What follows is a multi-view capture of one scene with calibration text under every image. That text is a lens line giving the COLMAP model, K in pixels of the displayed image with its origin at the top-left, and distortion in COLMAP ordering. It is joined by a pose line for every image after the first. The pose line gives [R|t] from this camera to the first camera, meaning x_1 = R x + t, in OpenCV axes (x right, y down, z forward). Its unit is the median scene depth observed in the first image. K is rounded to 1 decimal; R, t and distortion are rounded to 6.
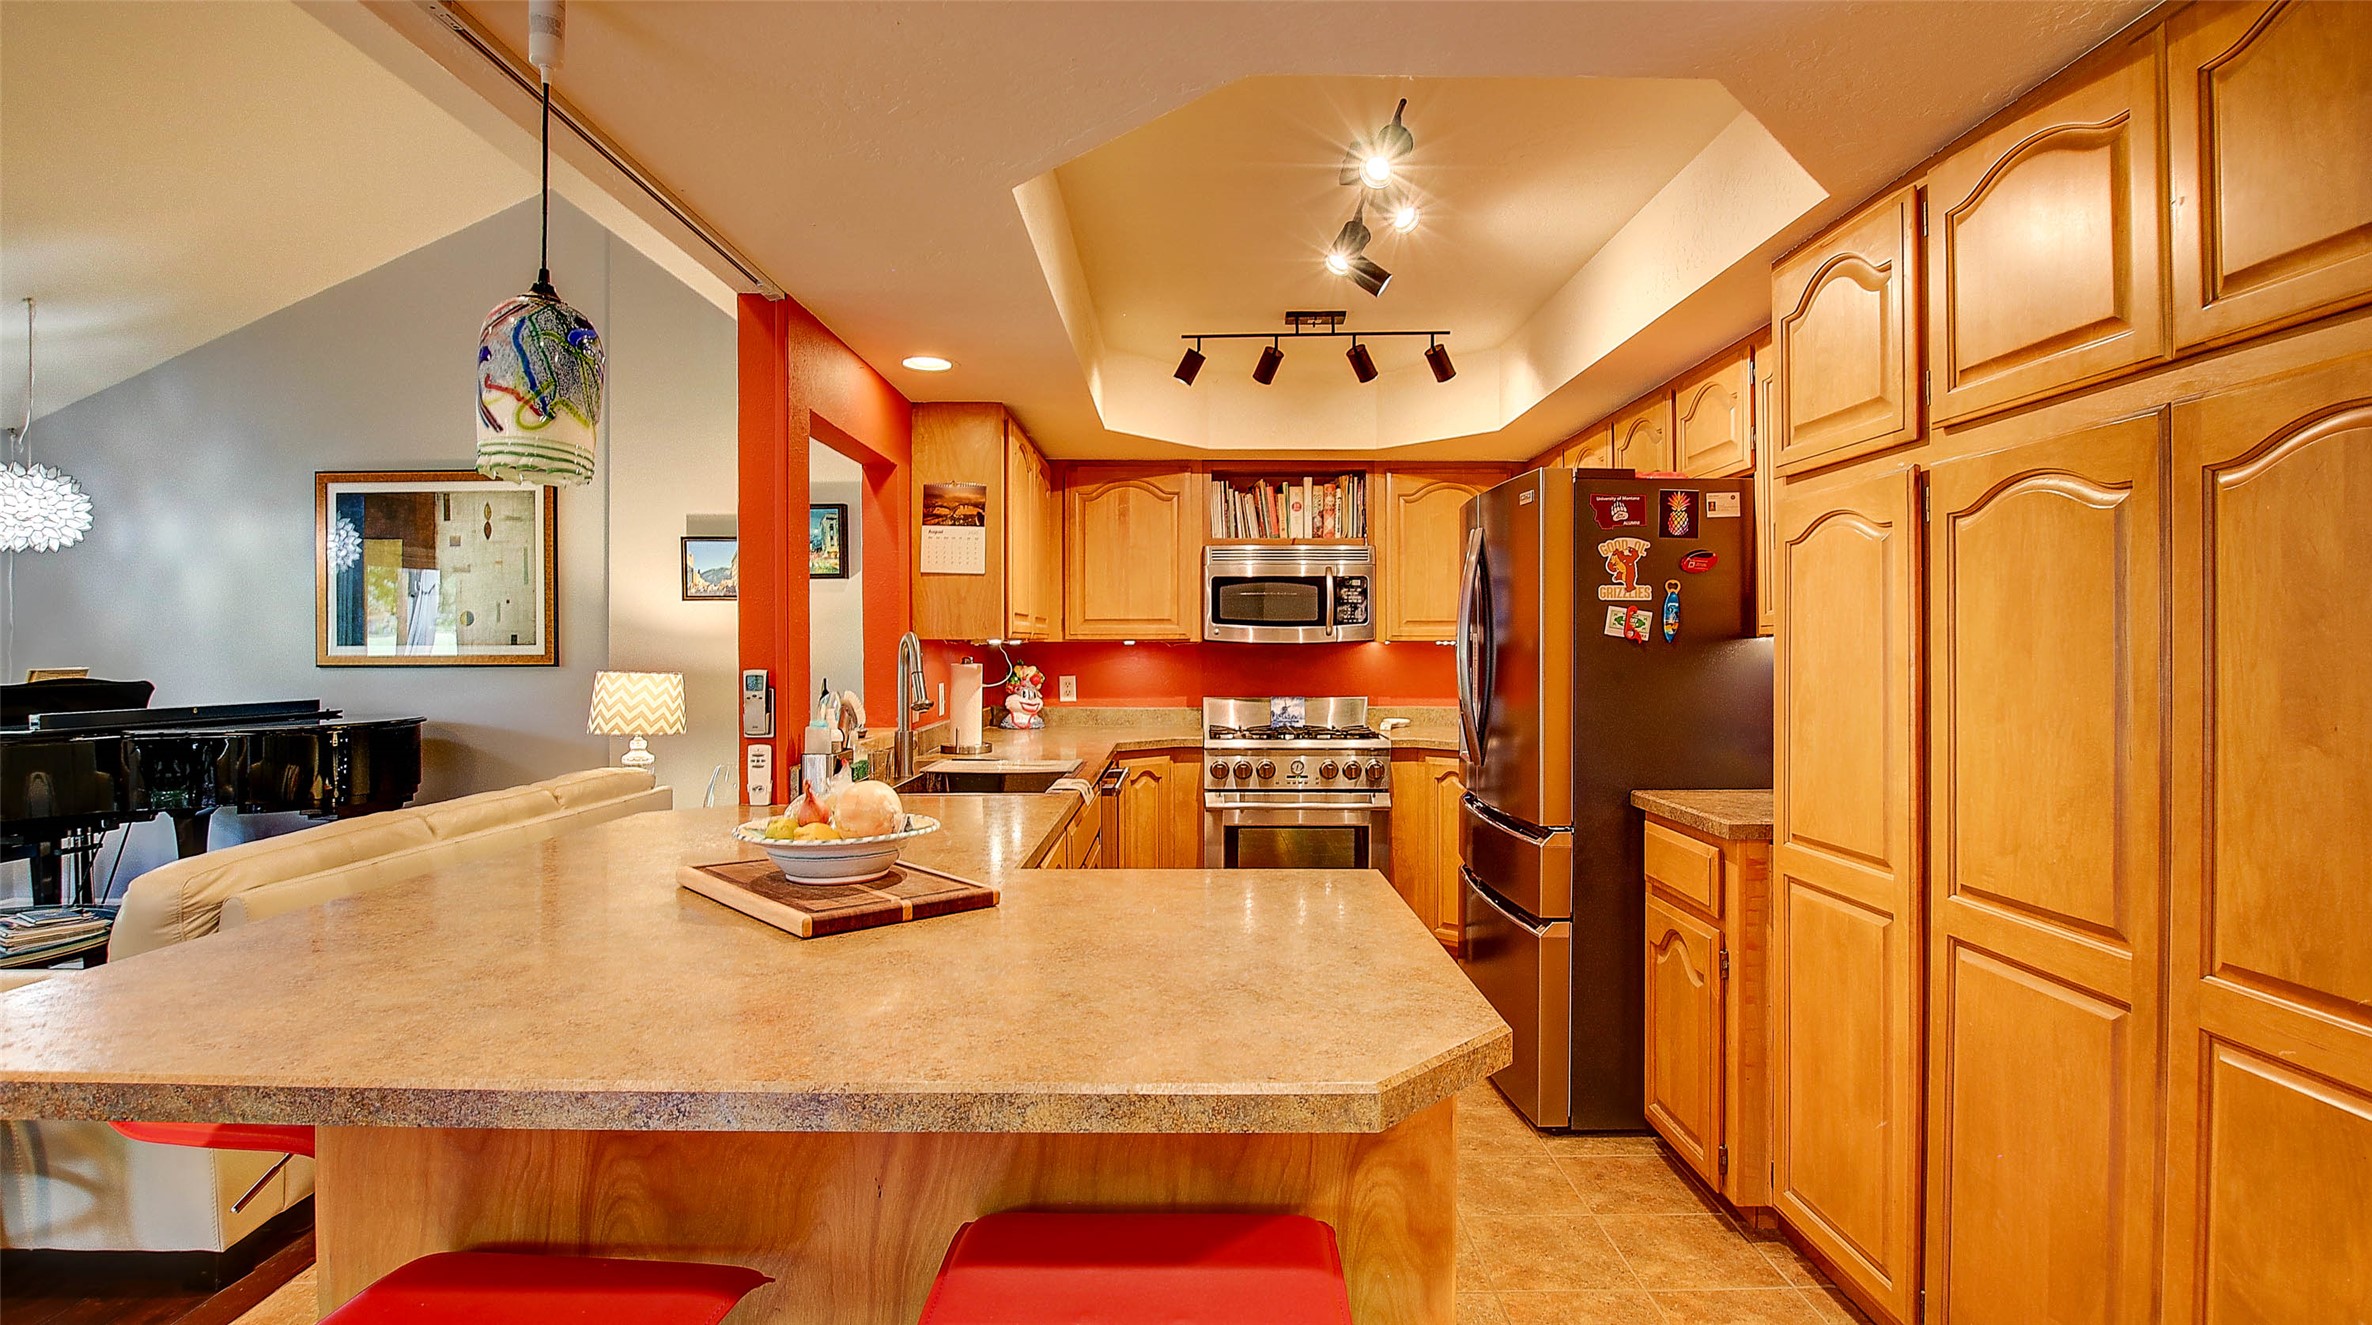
lens RADIAL K [[1124.5, 0, 1197.3], [0, 1124.5, 651.8], [0, 0, 1]] dist [-0.028410, 0.001713]
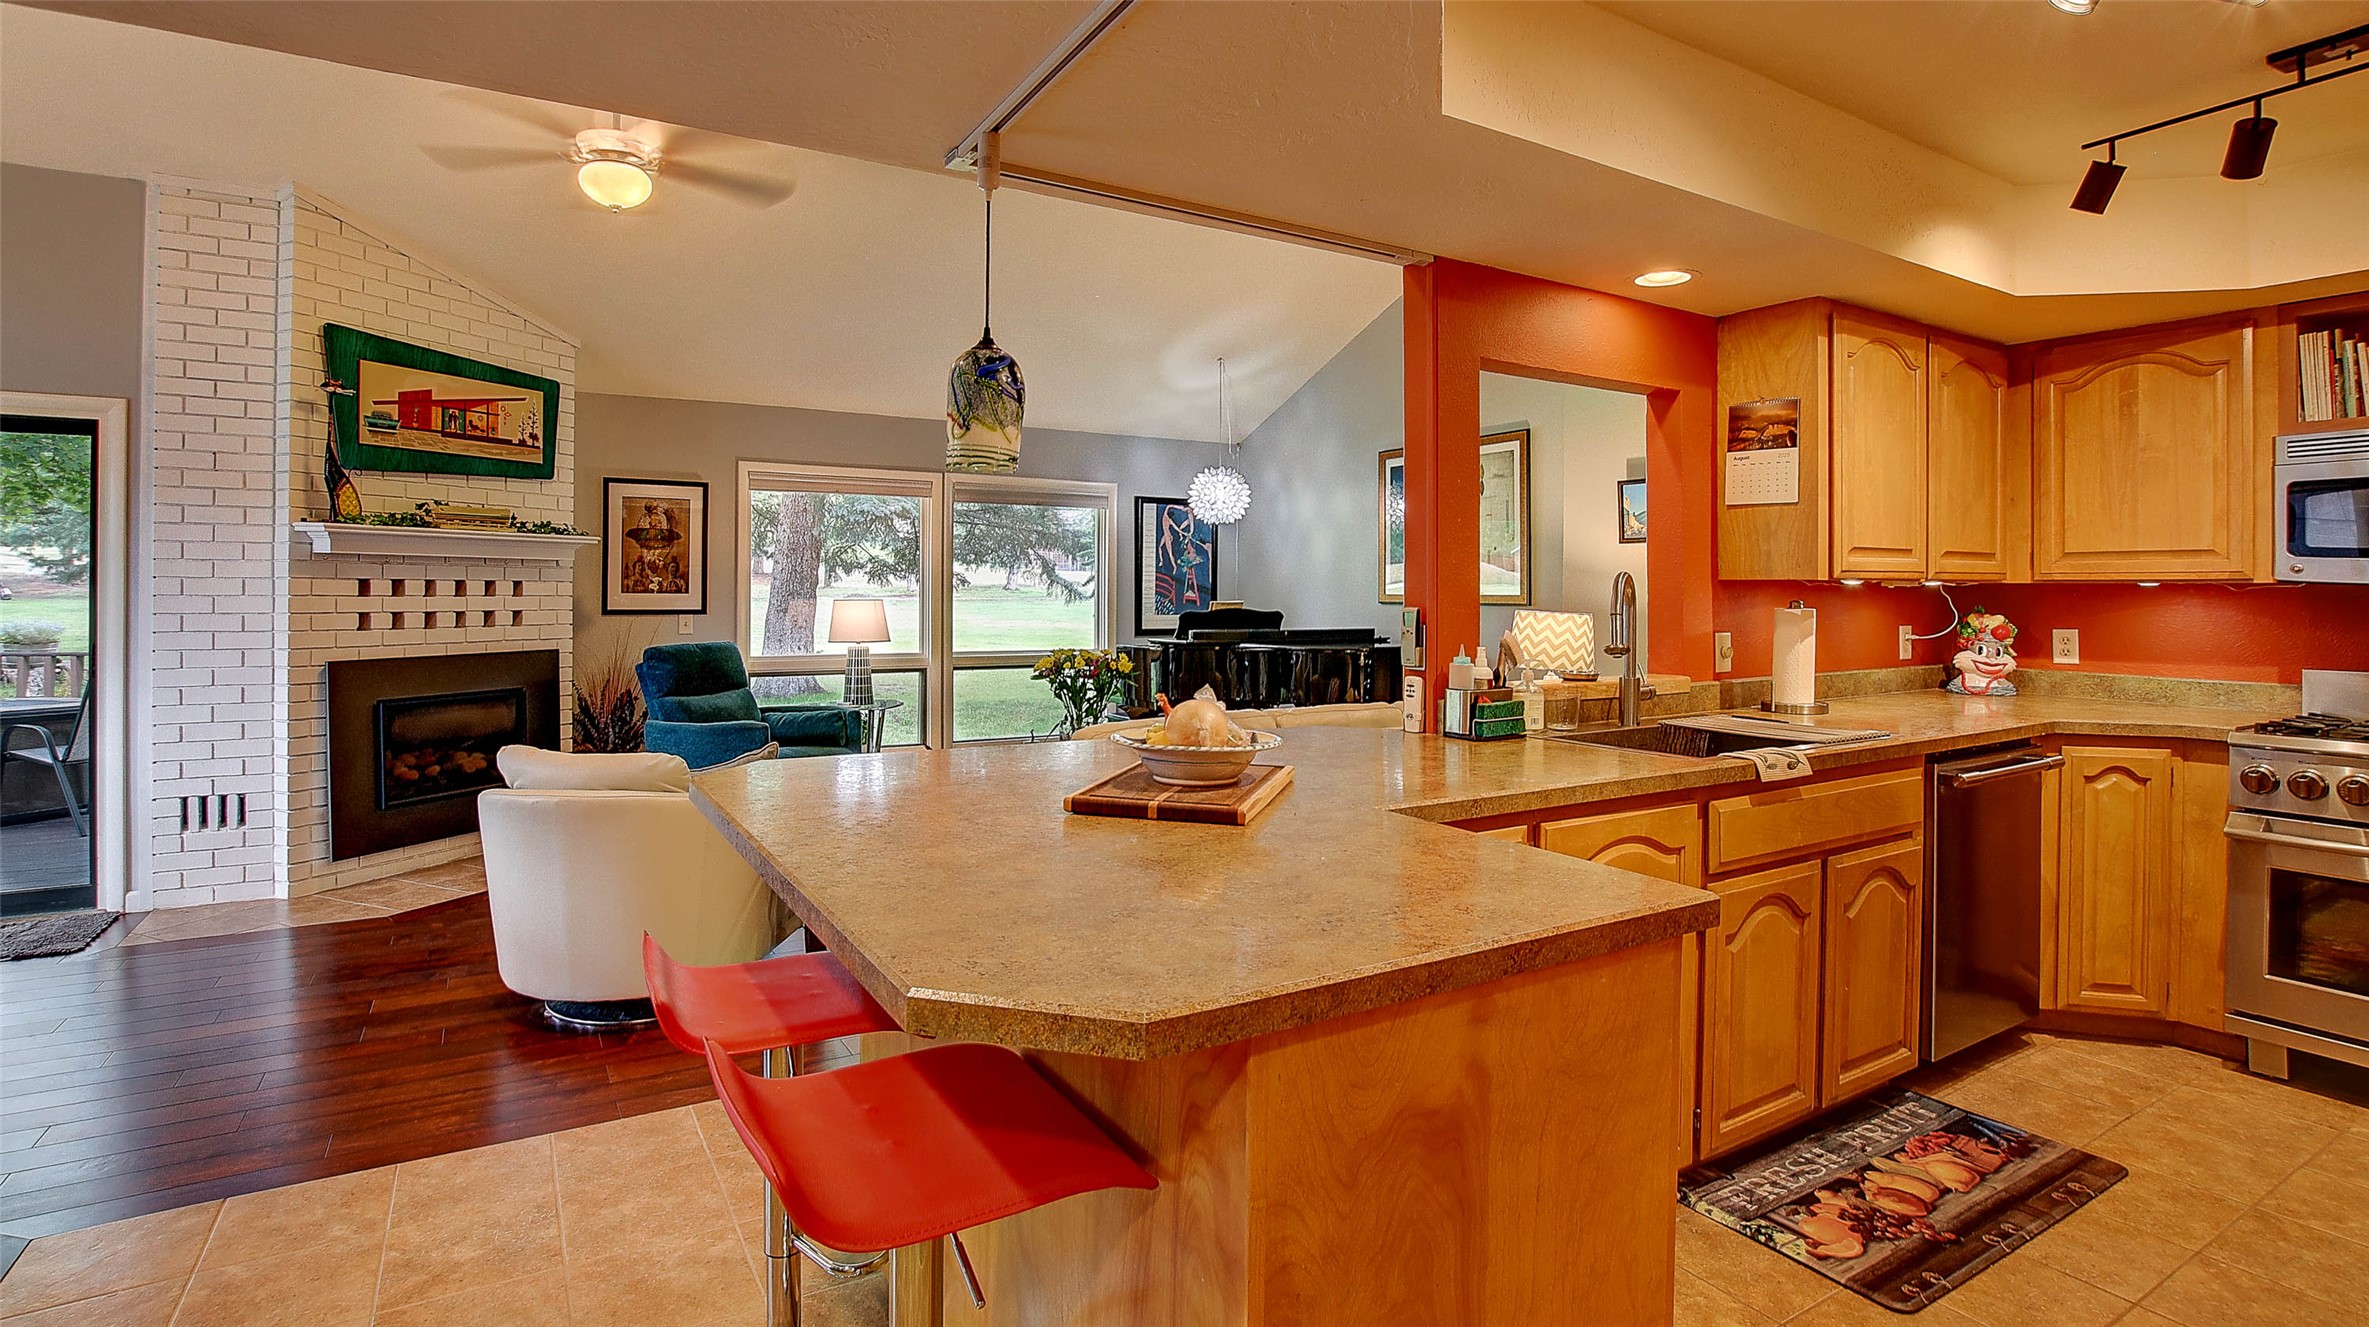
lens RADIAL K [[1120.4, 0, 1157.2], [0, 1120.4, 591.3], [0, 0, 1]] dist [-0.025167, 0.001027]
pose [[0.509445, 0.005305, -0.860487, 0.284161], [-0.008455, 0.999964, 0.001159, 0.000842], [0.860462, 0.006685, 0.509471, 0.156225]]
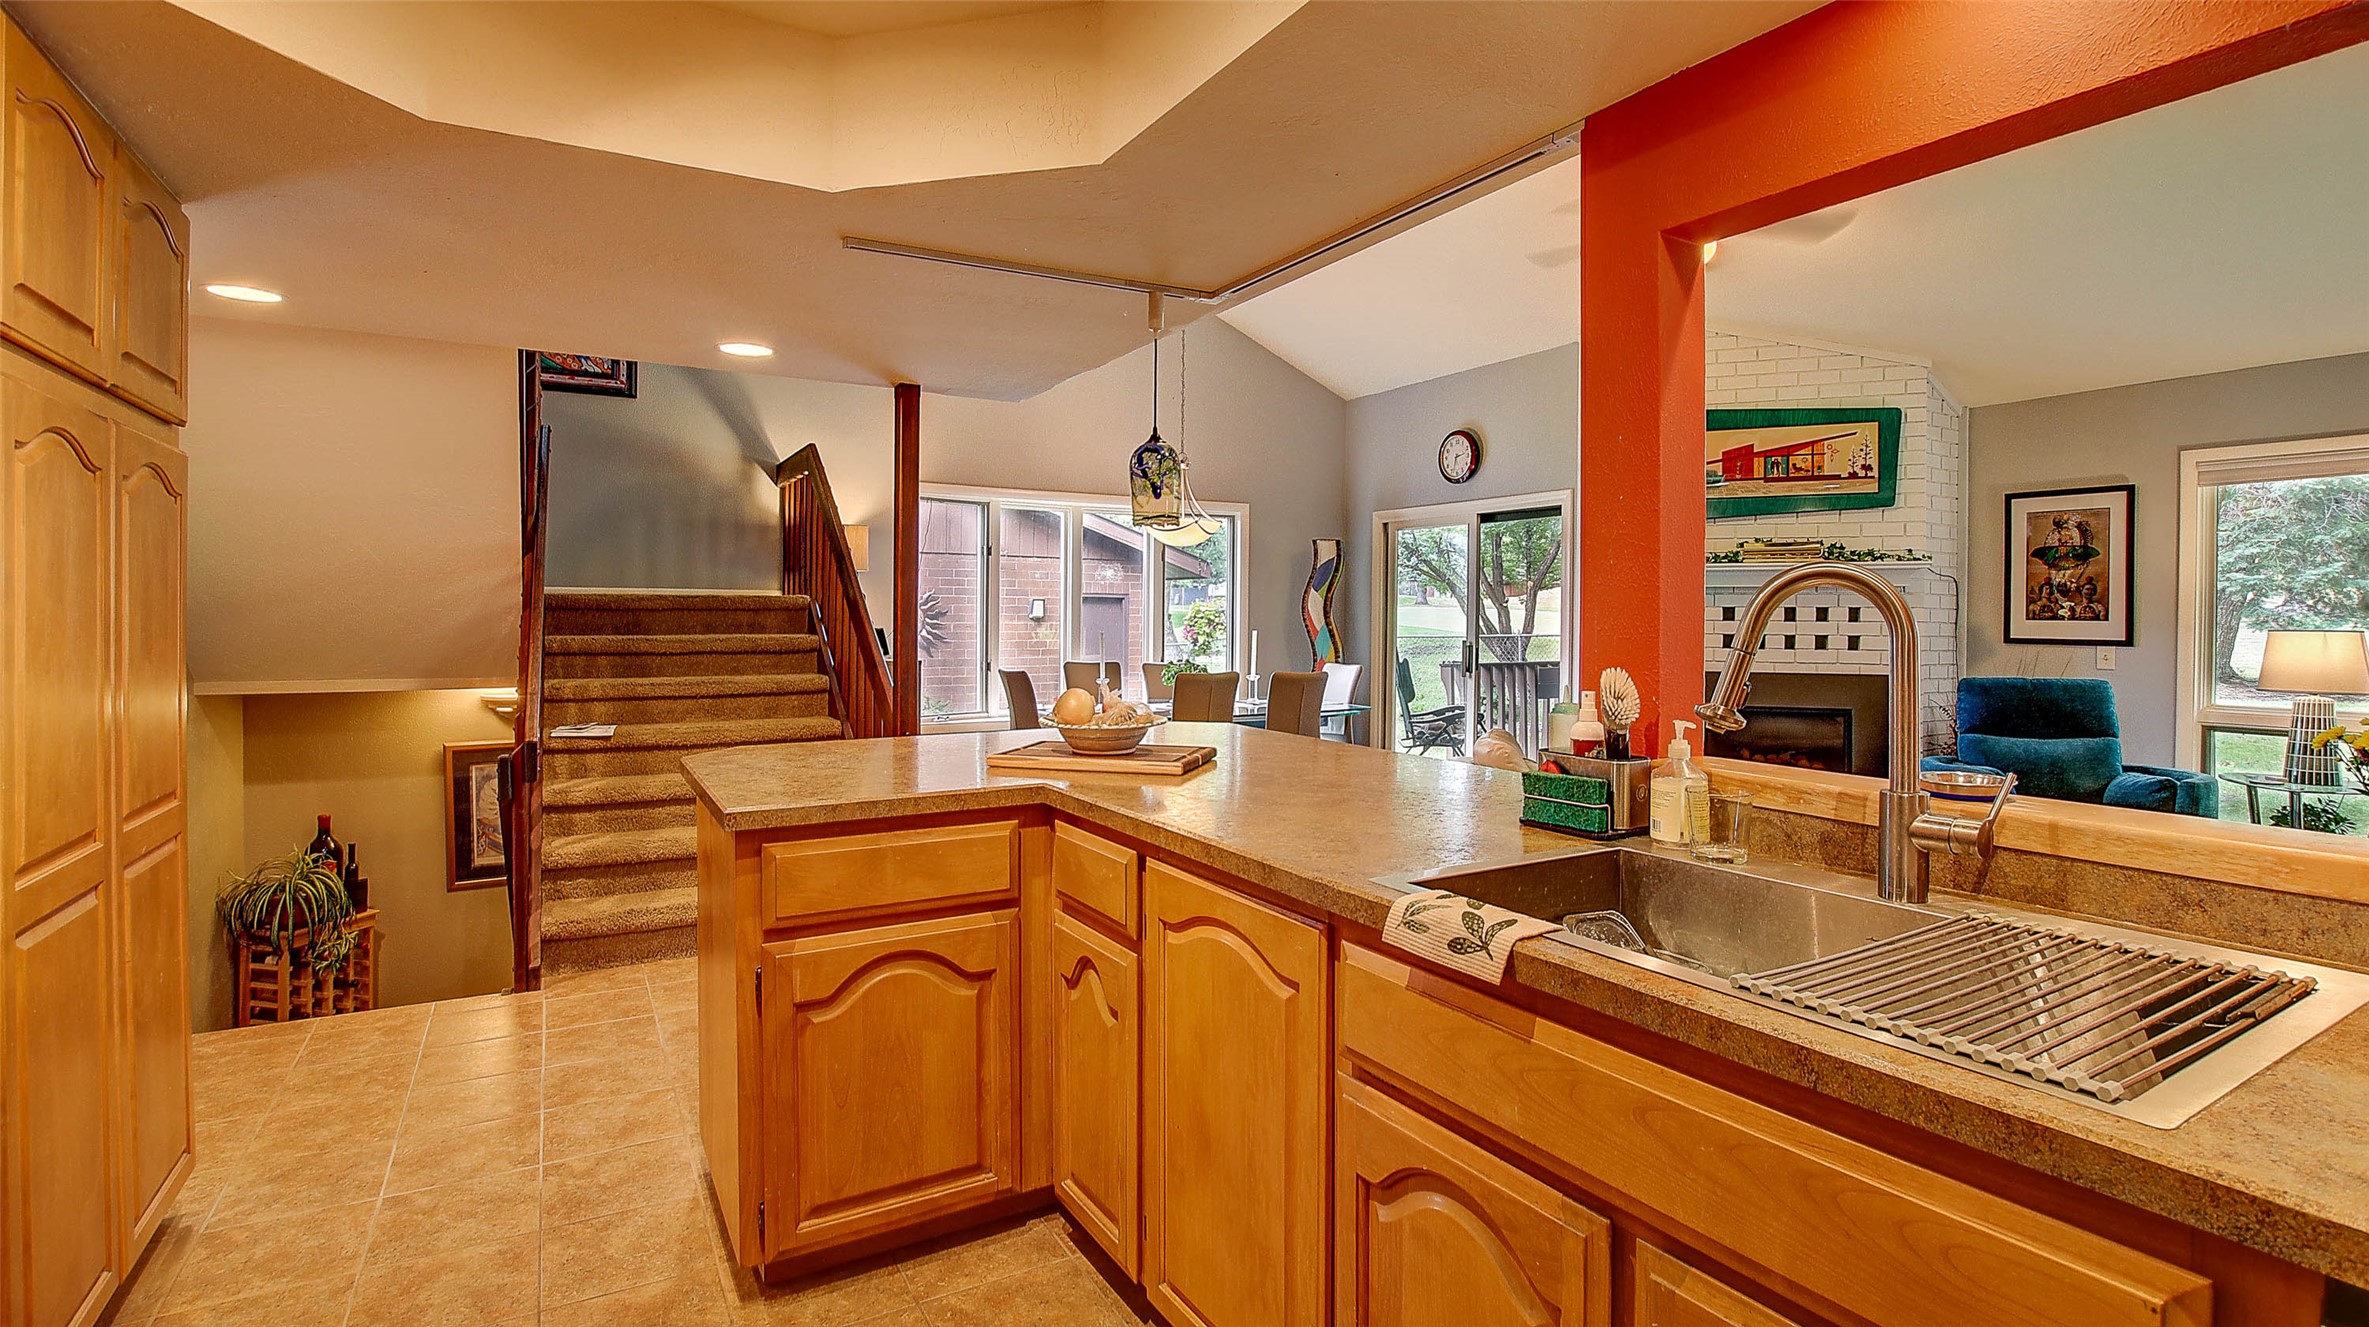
lens RADIAL K [[1123.8, 0, 1212.1], [0, 1123.8, 612.8], [0, 0, 1]] dist [-0.021643, 0.000048]
pose [[-0.848177, -0.000425, -0.529712, 0.161243], [-0.002282, 0.999993, 0.002852, 0.000805], [0.529708, 0.003628, -0.848173, 0.997132]]
